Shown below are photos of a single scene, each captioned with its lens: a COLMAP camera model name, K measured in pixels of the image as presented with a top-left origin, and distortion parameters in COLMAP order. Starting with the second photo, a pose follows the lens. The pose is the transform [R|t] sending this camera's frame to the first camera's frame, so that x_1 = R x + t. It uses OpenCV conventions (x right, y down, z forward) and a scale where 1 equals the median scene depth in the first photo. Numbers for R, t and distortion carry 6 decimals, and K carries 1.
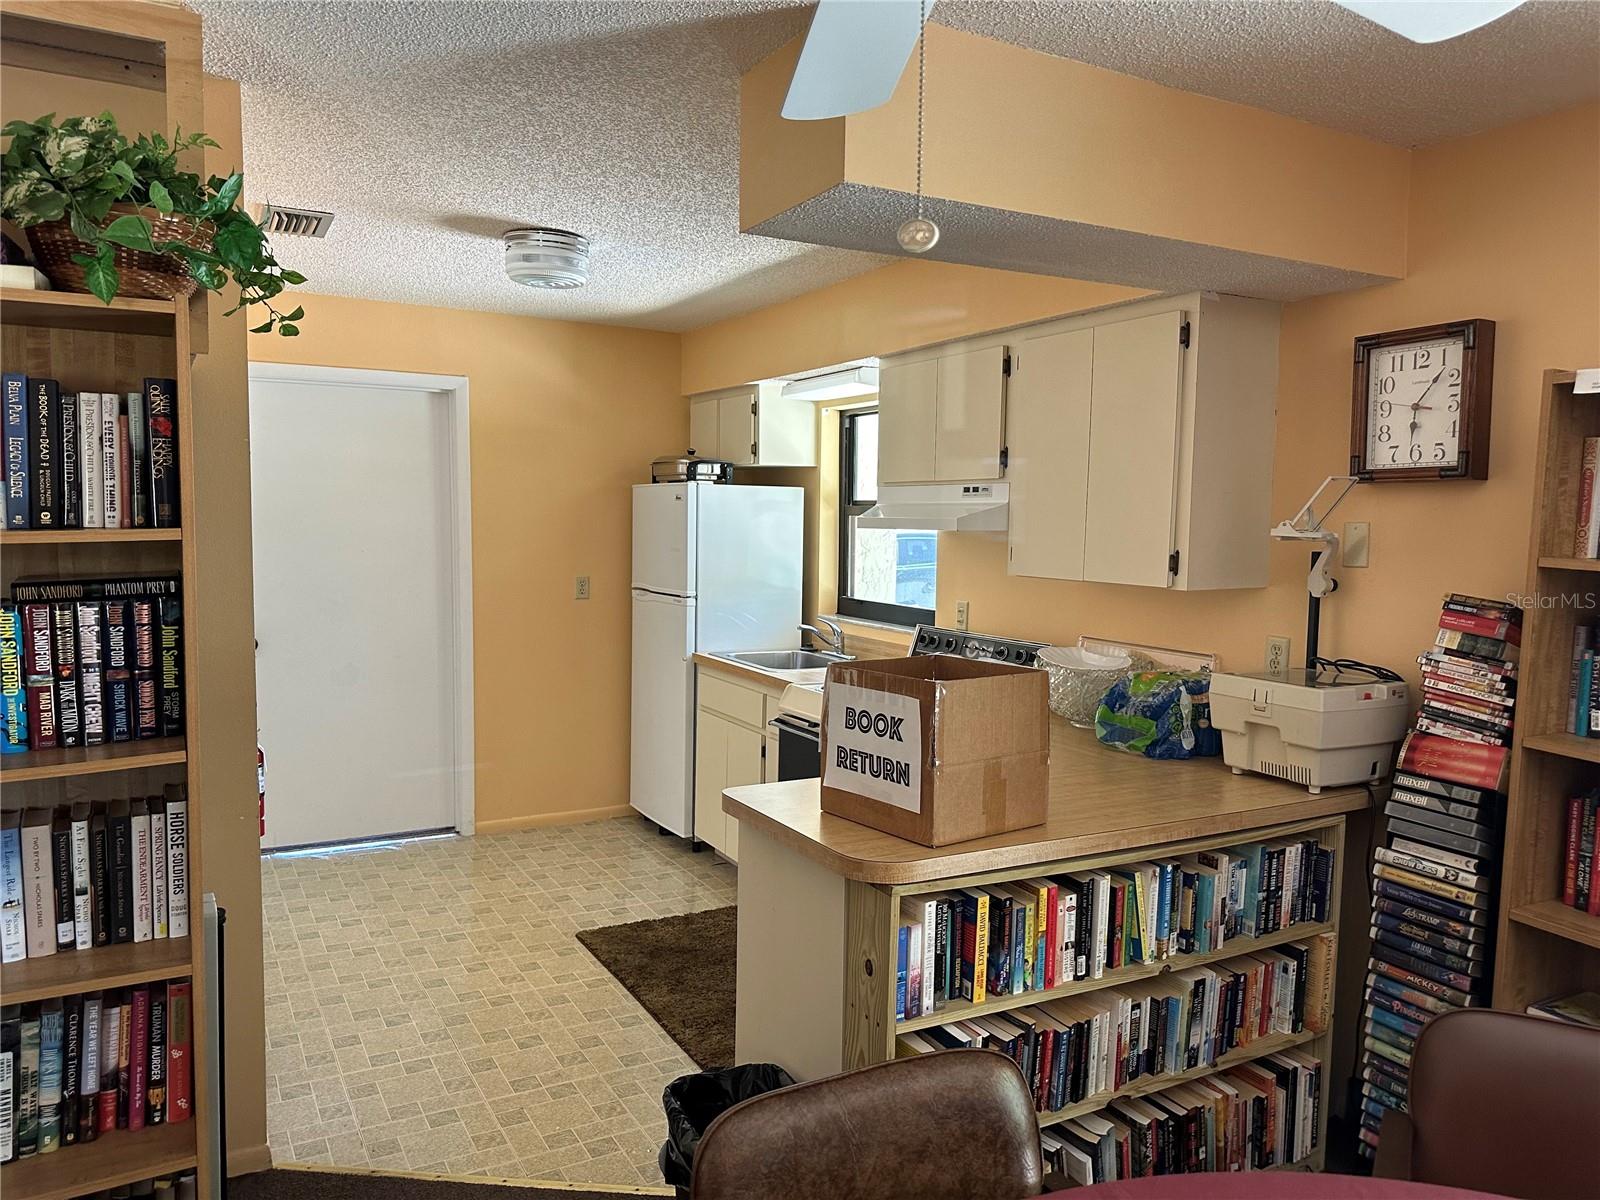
lens RADIAL K [[1135.6, 0, 800.0], [0, 1135.6, 600.0], [0, 0, 1]] dist [0.088099, -0.115729]
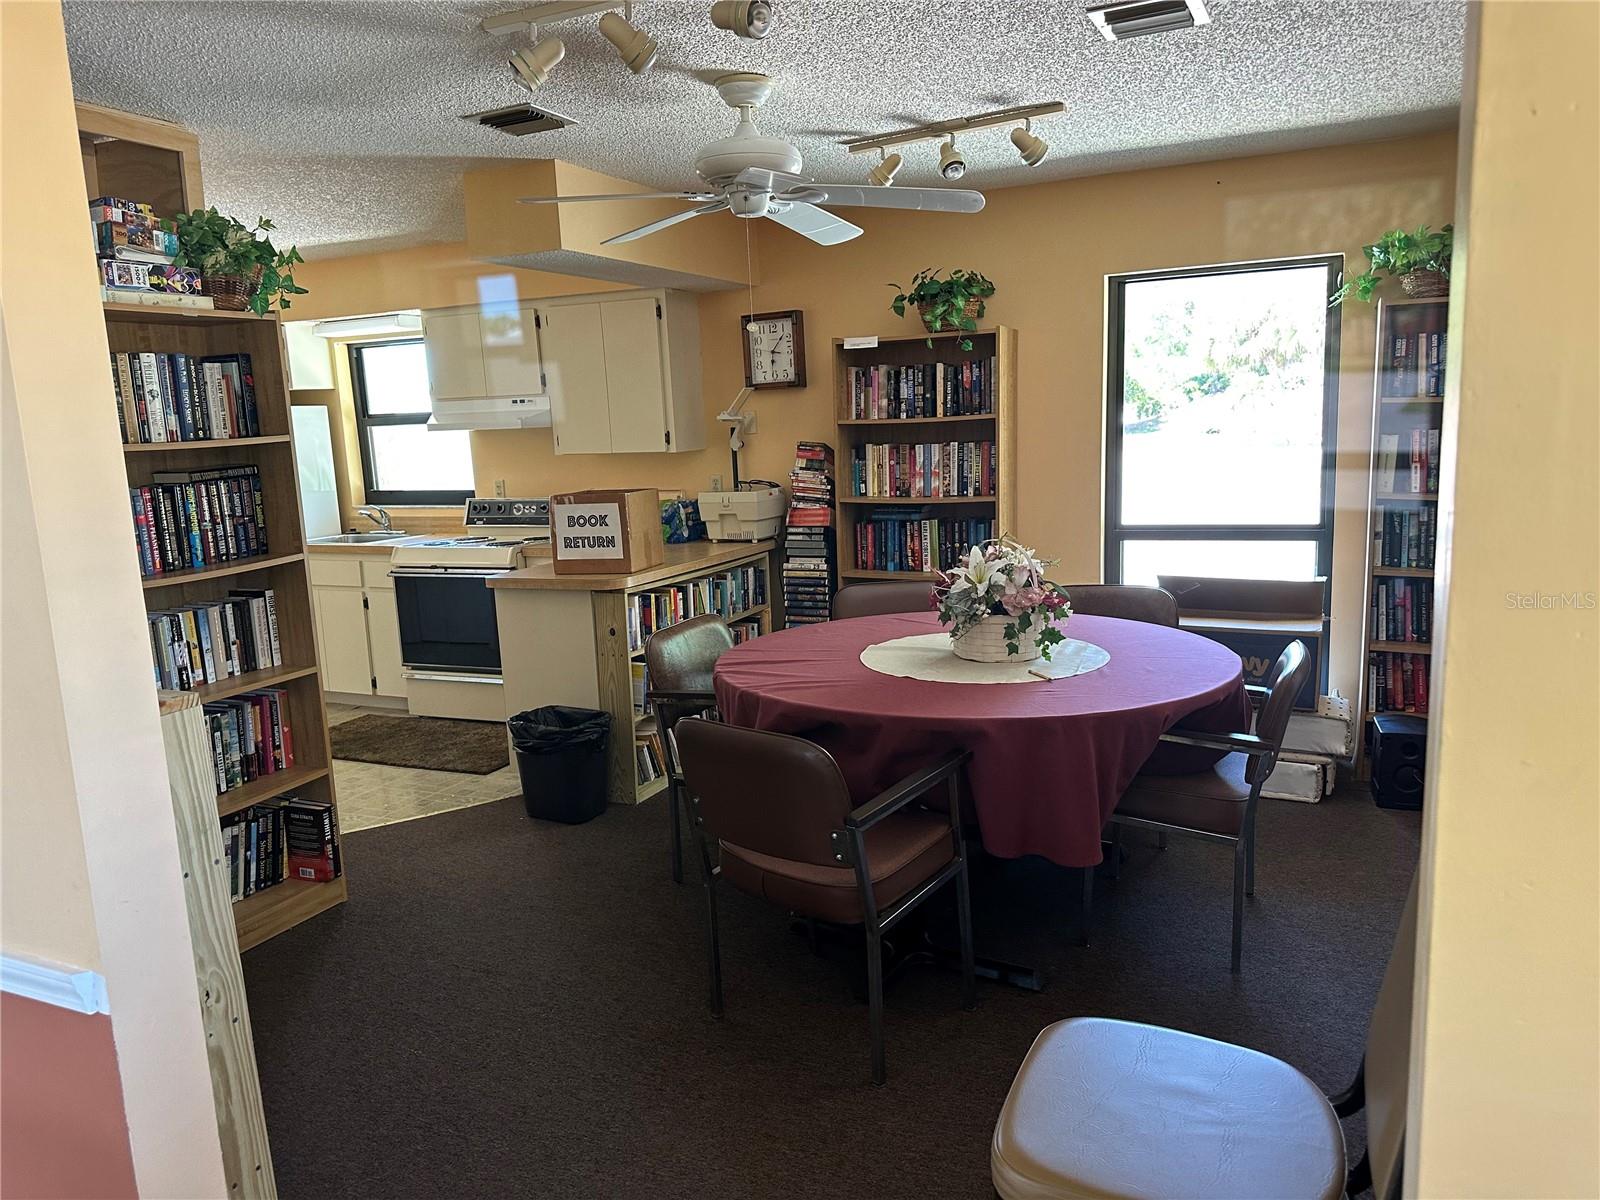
lens RADIAL K [[1153.8, 0, 800.0], [0, 1153.8, 600.0], [0, 0, 1]] dist [0.092853, -0.000600]
pose [[0.804447, -0.142269, 0.576737, -0.755825], [0.099425, 0.989447, 0.105397, 0.063019], [-0.585645, -0.027444, 0.810103, -0.790127]]
